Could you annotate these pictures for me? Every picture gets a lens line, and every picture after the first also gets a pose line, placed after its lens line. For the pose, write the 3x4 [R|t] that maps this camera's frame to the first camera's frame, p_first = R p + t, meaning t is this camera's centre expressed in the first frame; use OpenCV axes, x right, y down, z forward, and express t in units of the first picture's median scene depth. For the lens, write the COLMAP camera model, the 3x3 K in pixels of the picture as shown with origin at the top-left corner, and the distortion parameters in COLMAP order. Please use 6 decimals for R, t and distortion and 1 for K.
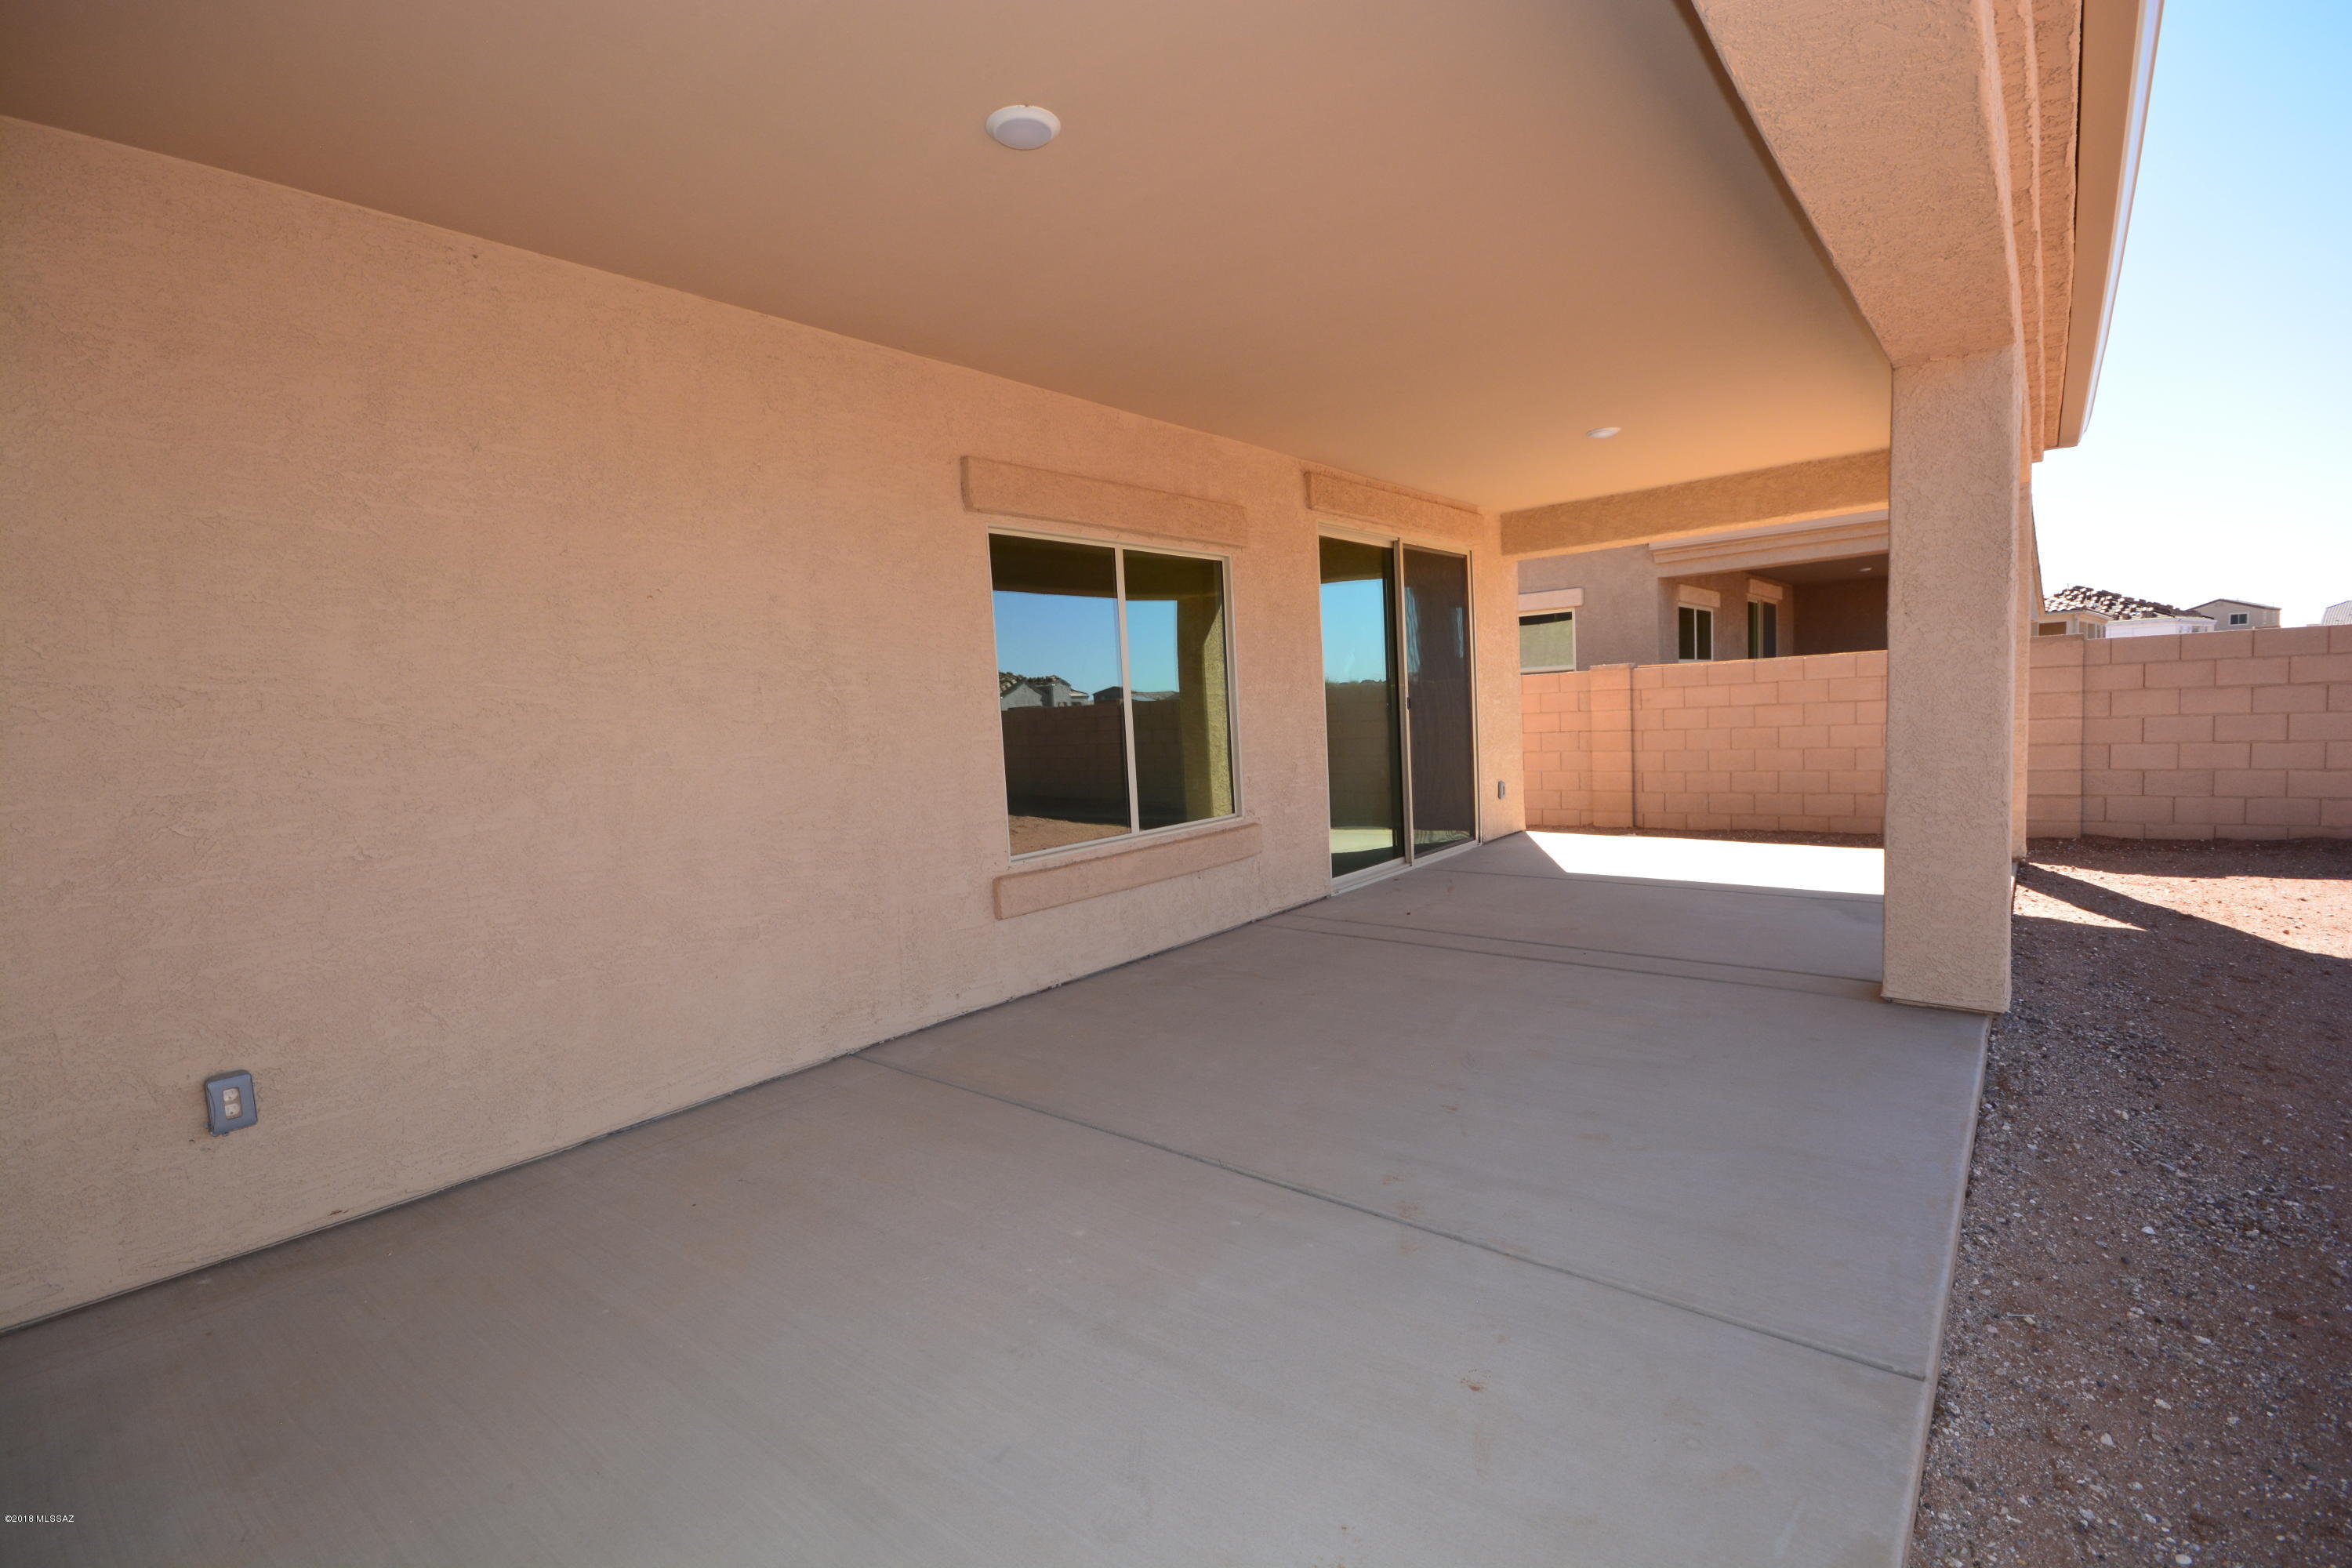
lens RADIAL K [[1047.8, 0, 1171.9], [0, 1047.8, 789.6], [0, 0, 1]] dist [0.000768, -0.000401]
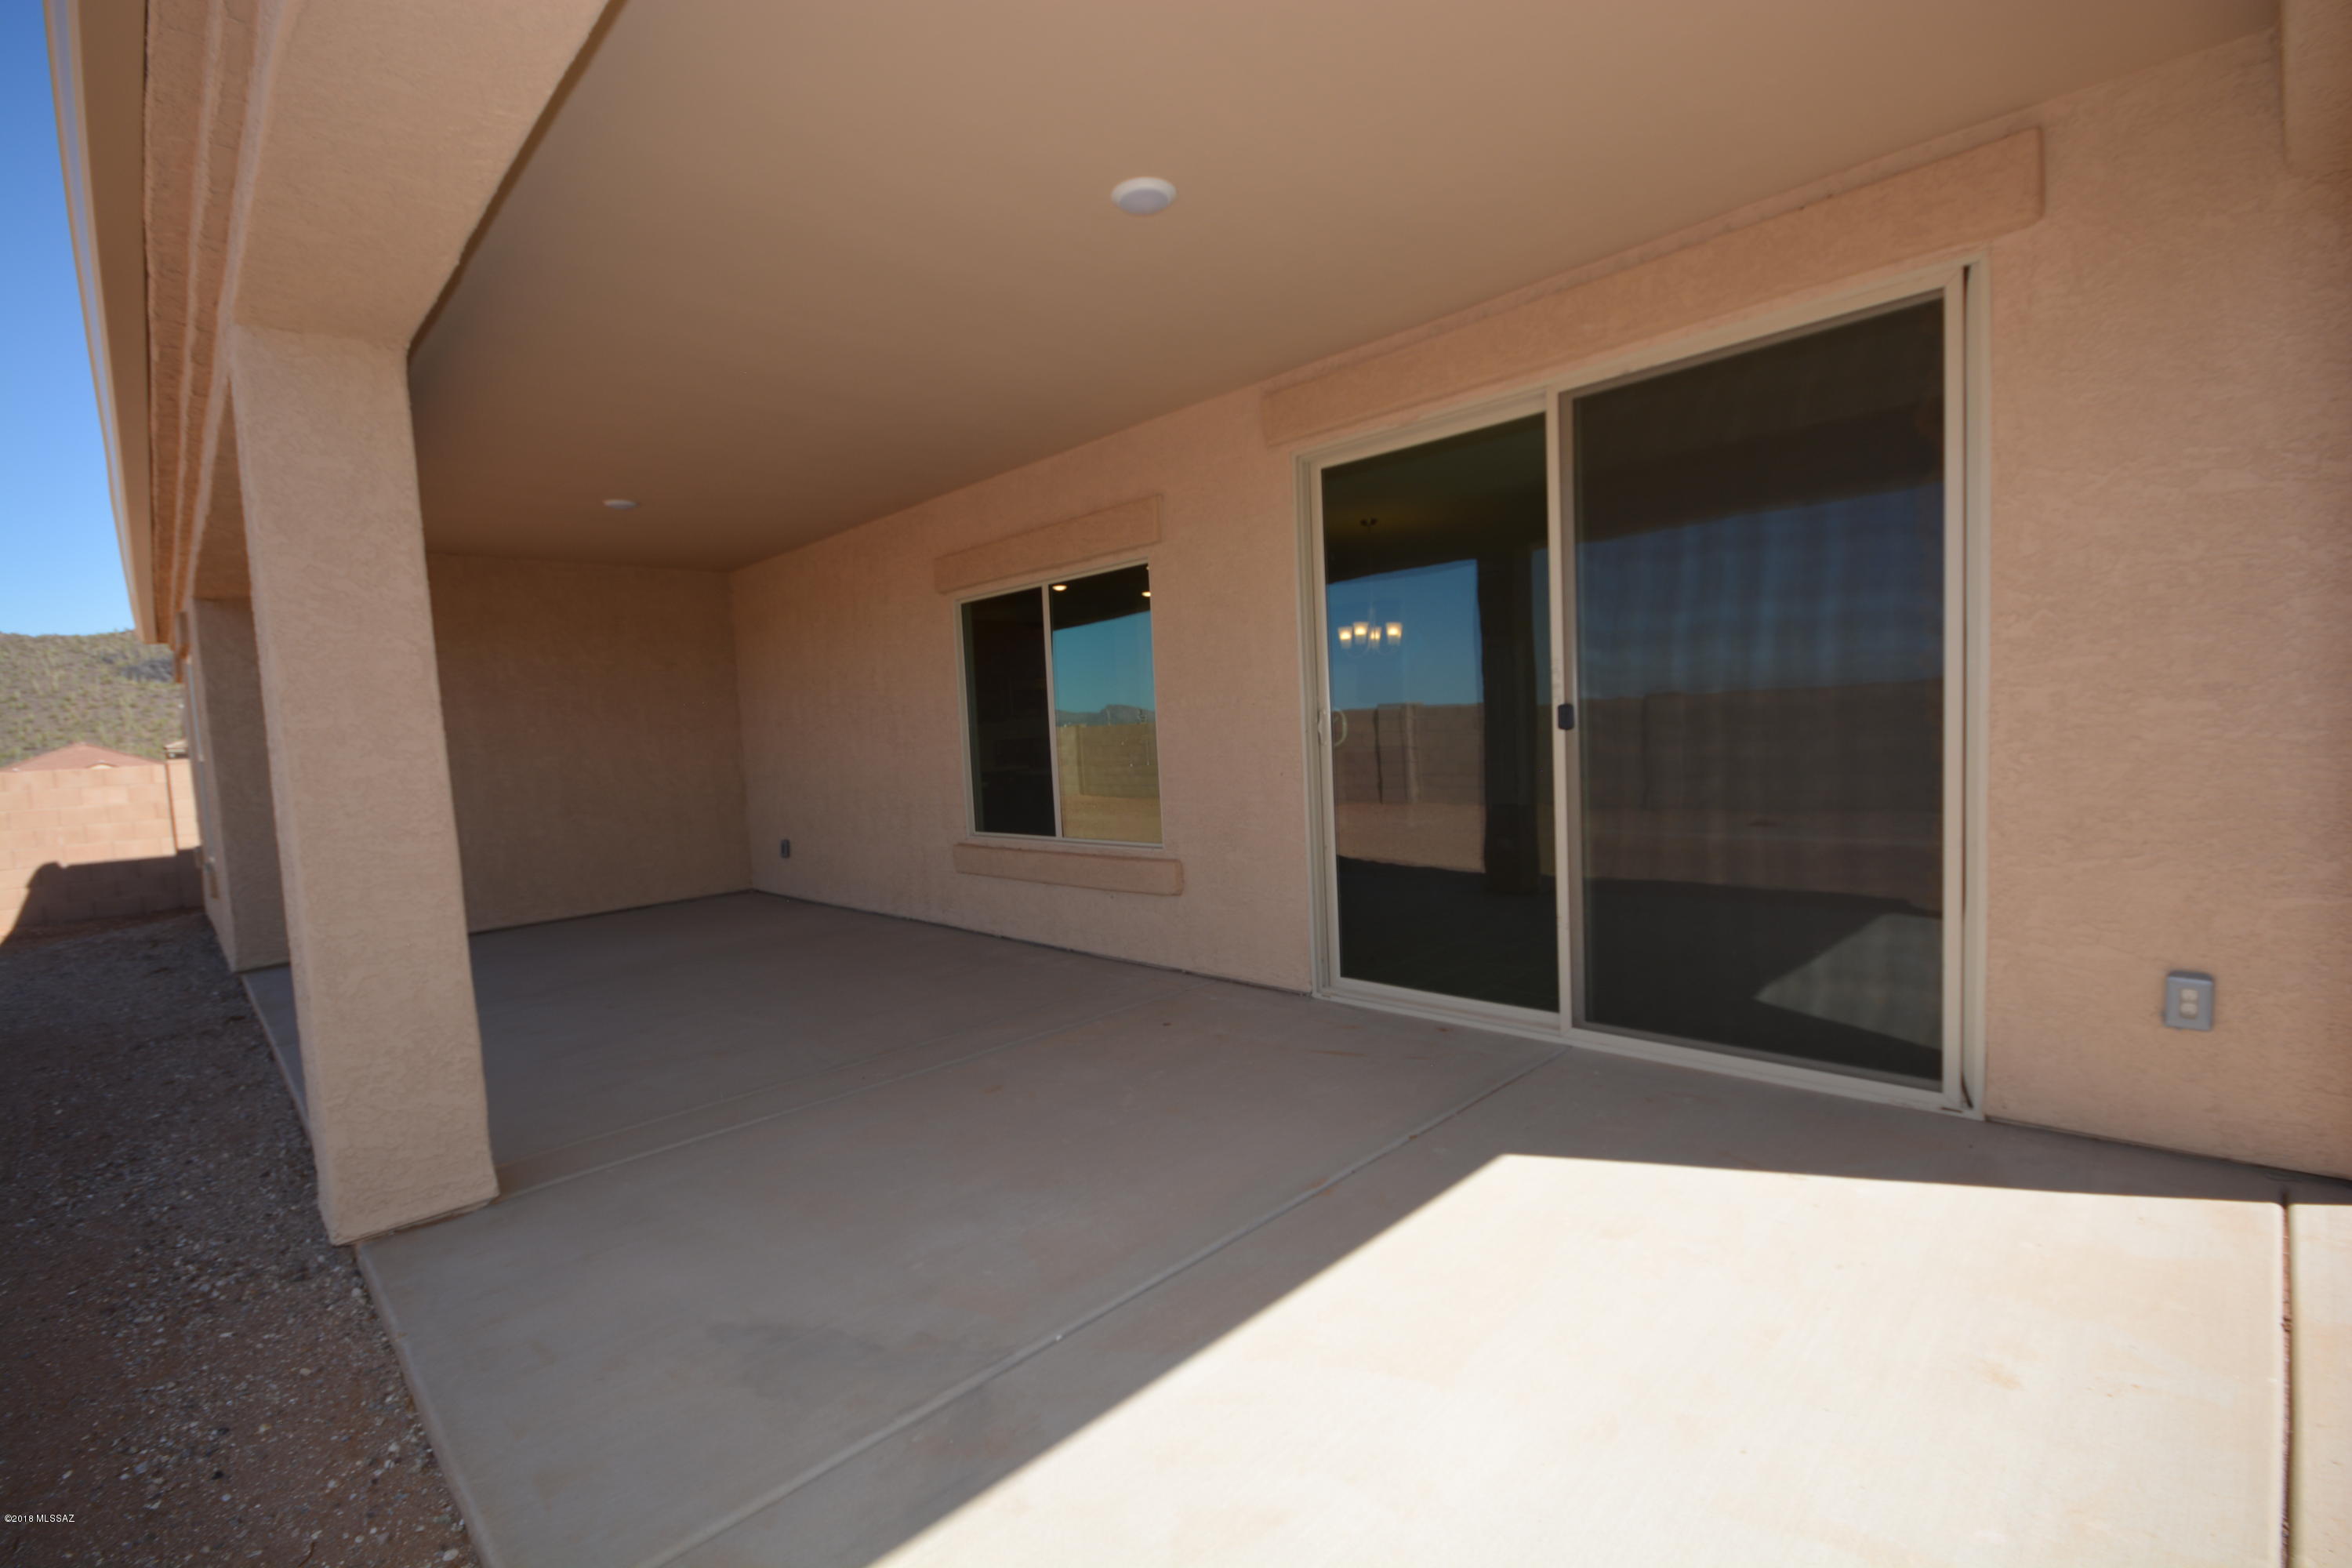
lens RADIAL K [[1018.4, 0, 1214.8], [0, 1018.4, 782.6], [0, 0, 1]] dist [-0.001022, -0.000361]
pose [[-0.073105, 0.122601, -0.989760, 0.971864], [-0.015998, 0.992143, 0.124078, -0.146510], [0.997196, 0.024905, -0.070569, 1.170939]]
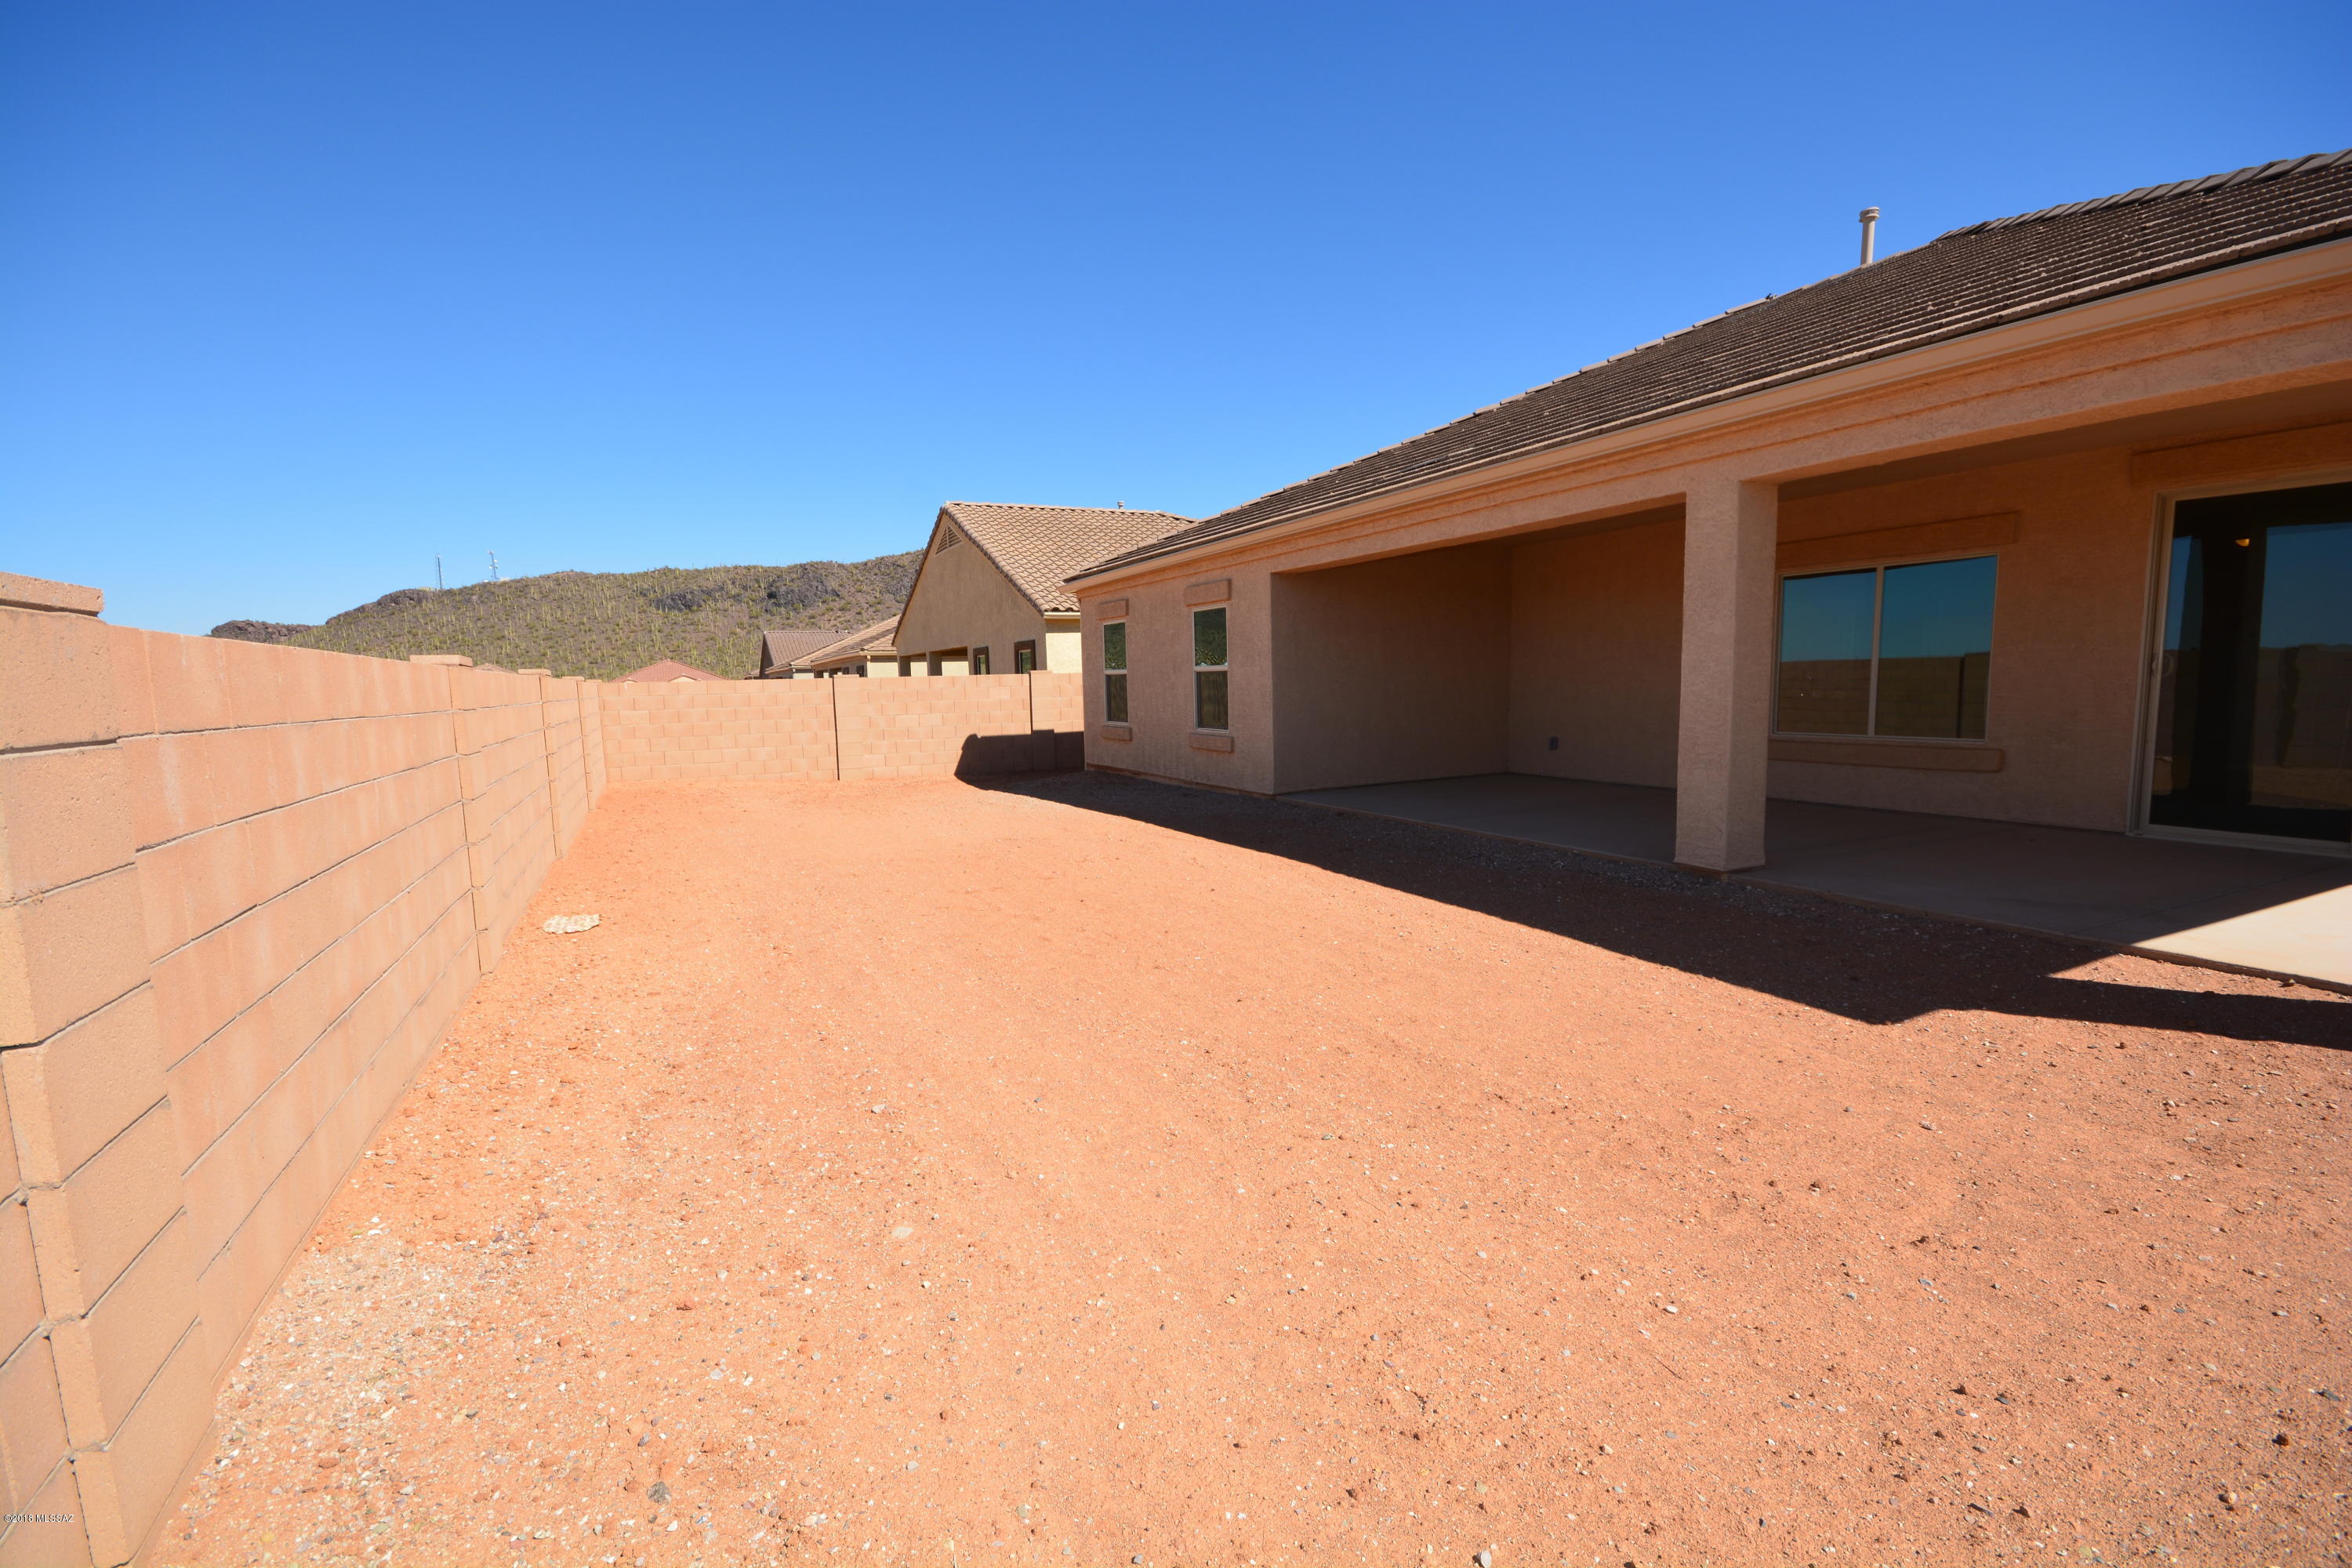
lens RADIAL K [[1054.5, 0, 1188.6], [0, 1054.5, 797.0], [0, 0, 1]] dist [-0.001638, -0.000783]
pose [[-0.399383, 0.172264, -0.900454, 1.853909], [-0.019508, 0.980369, 0.196205, -0.164562], [0.916576, 0.095927, -0.388182, 0.621337]]
